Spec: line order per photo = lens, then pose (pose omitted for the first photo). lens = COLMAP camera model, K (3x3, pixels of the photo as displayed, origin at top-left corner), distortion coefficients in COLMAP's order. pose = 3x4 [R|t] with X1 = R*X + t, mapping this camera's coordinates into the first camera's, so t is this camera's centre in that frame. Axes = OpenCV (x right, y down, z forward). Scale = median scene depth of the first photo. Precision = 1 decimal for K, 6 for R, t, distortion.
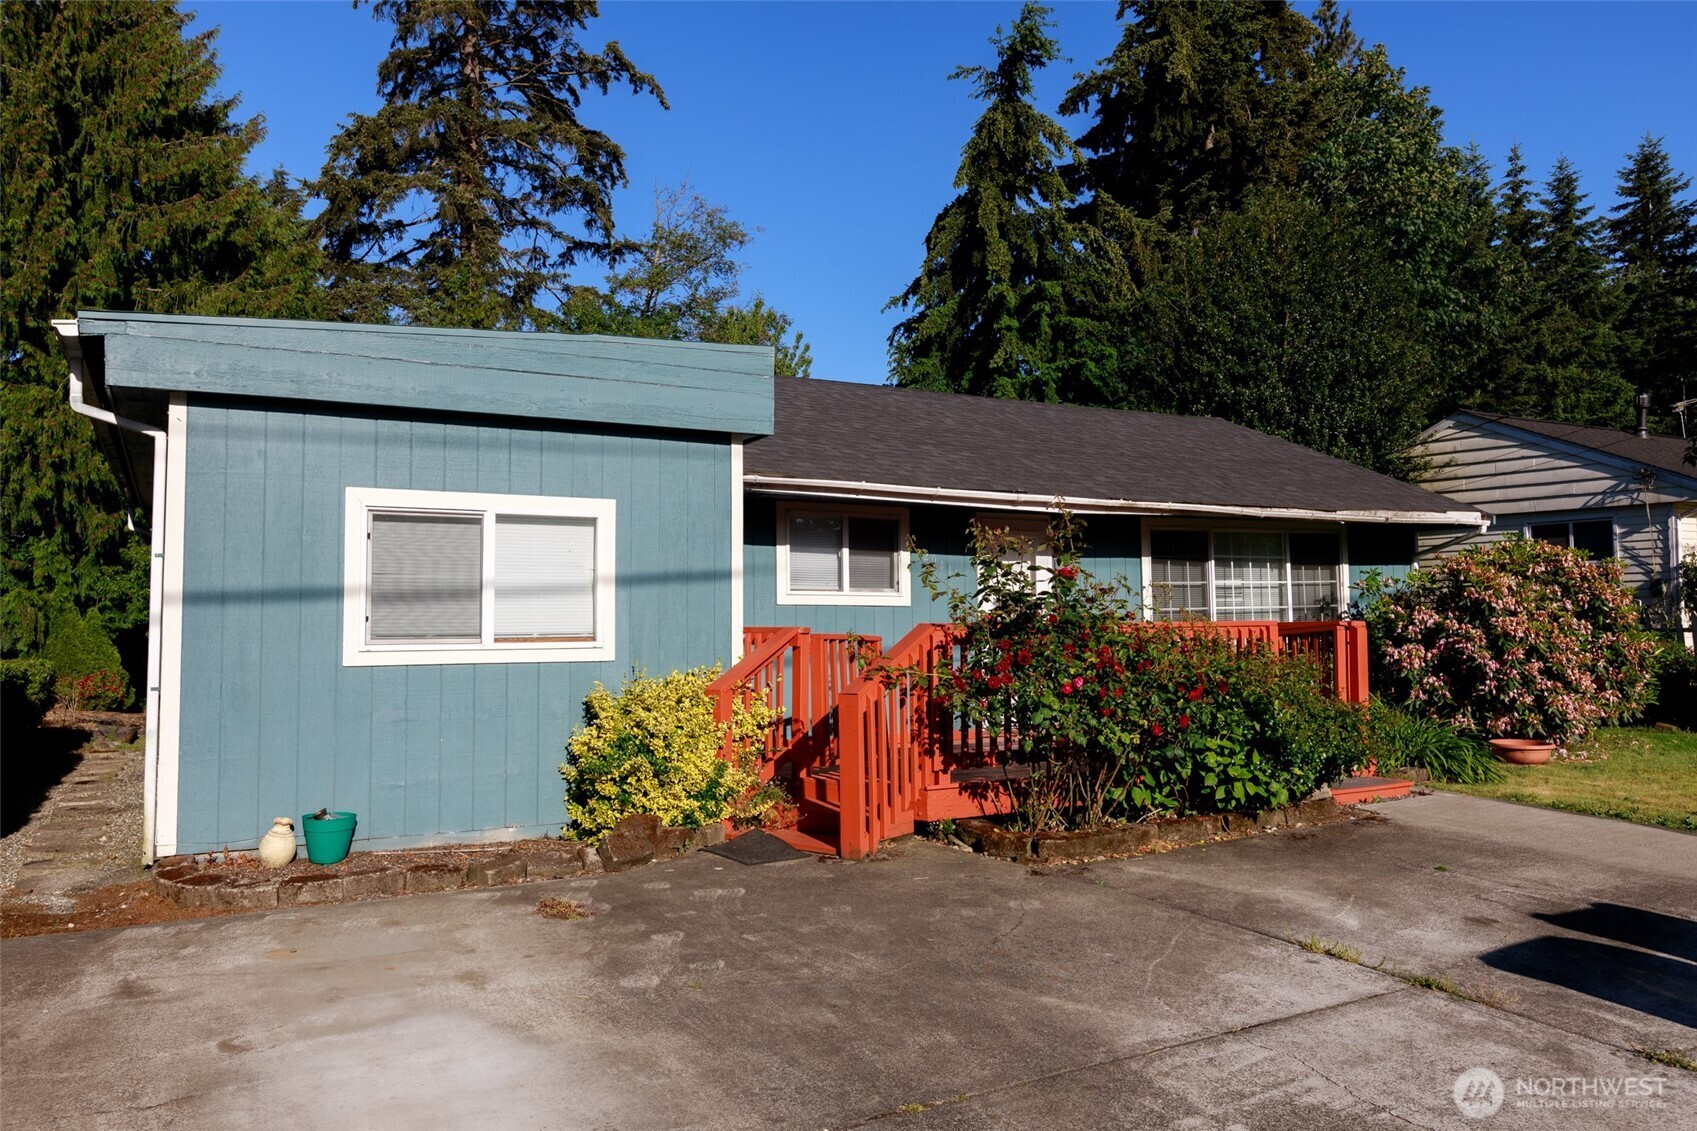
lens RADIAL K [[1199.9, 0, 797.3], [0, 1199.9, 566.6], [0, 0, 1]] dist [0.009469, -0.004835]
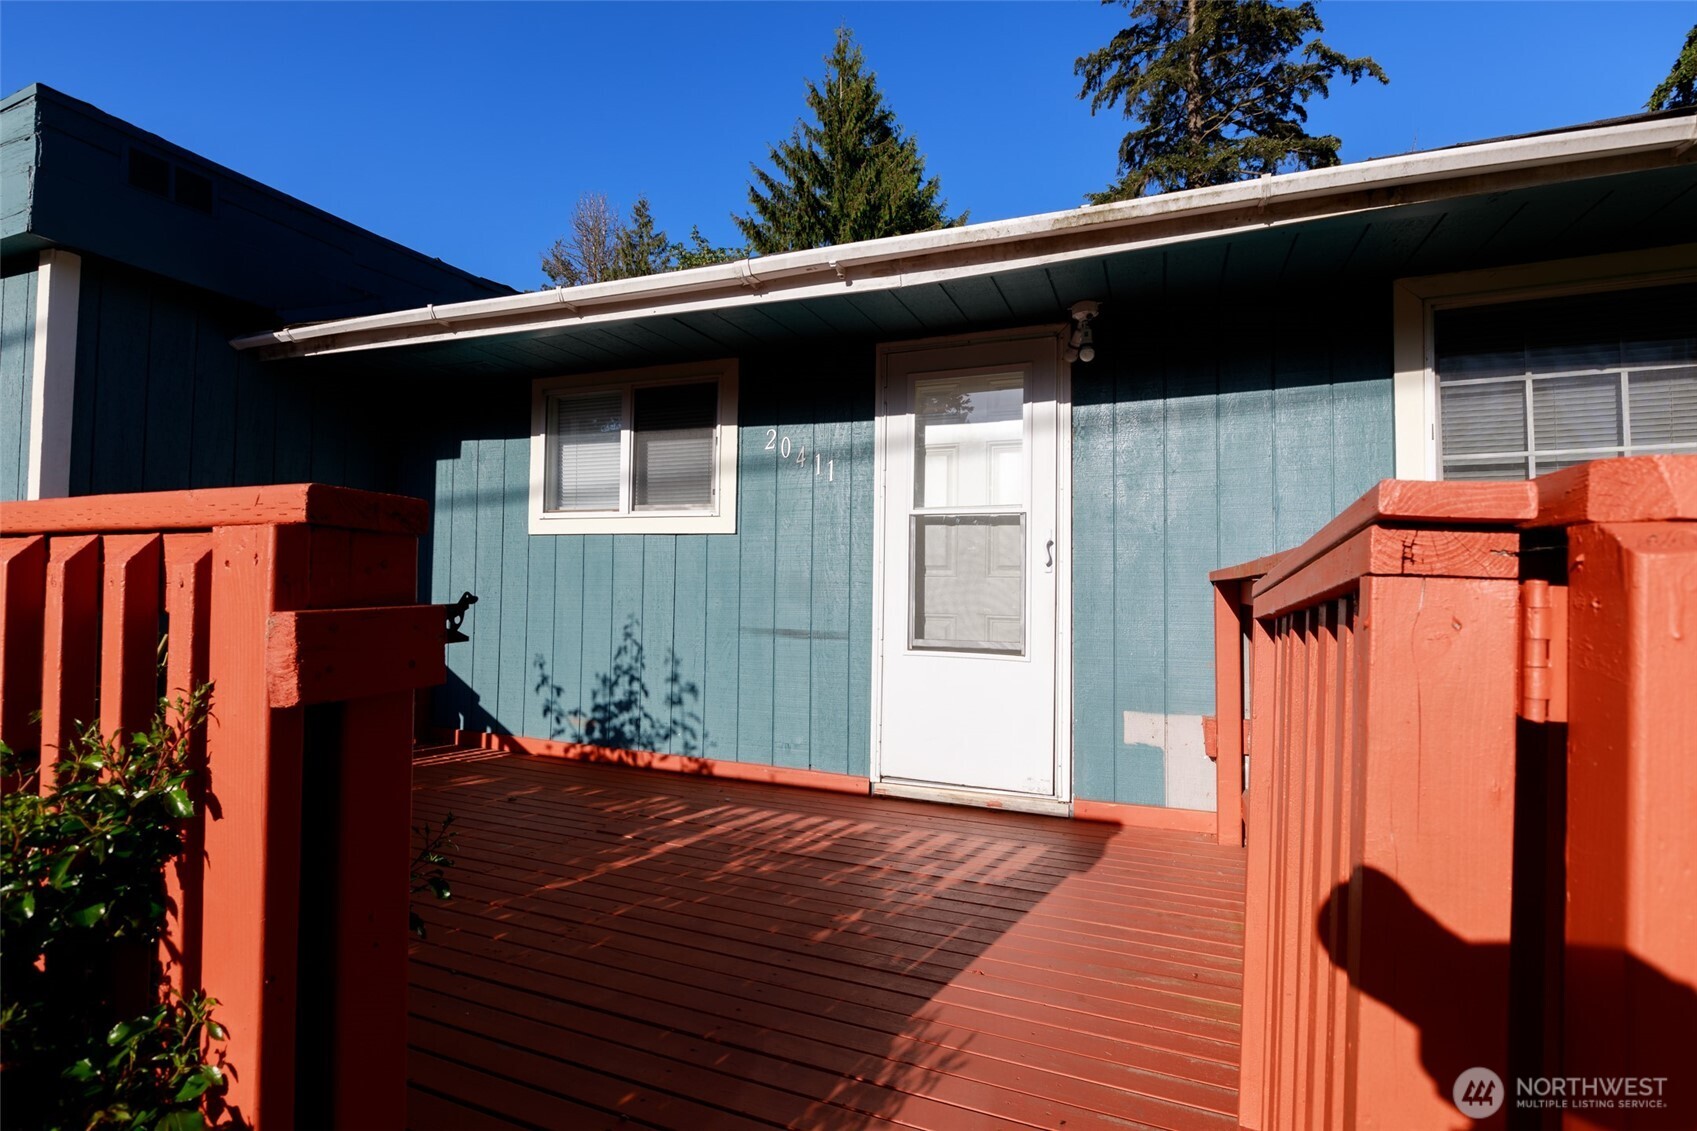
lens RADIAL K [[791.0, 0, 818.1], [0, 791.0, 554.5], [0, 0, 1]] dist [0.000164, 0.000052]
pose [[0.639176, -0.012156, -0.768964, 0.147868], [0.020862, 0.999781, 0.001537, 0.015999], [0.768777, -0.017024, 0.639290, 0.292485]]
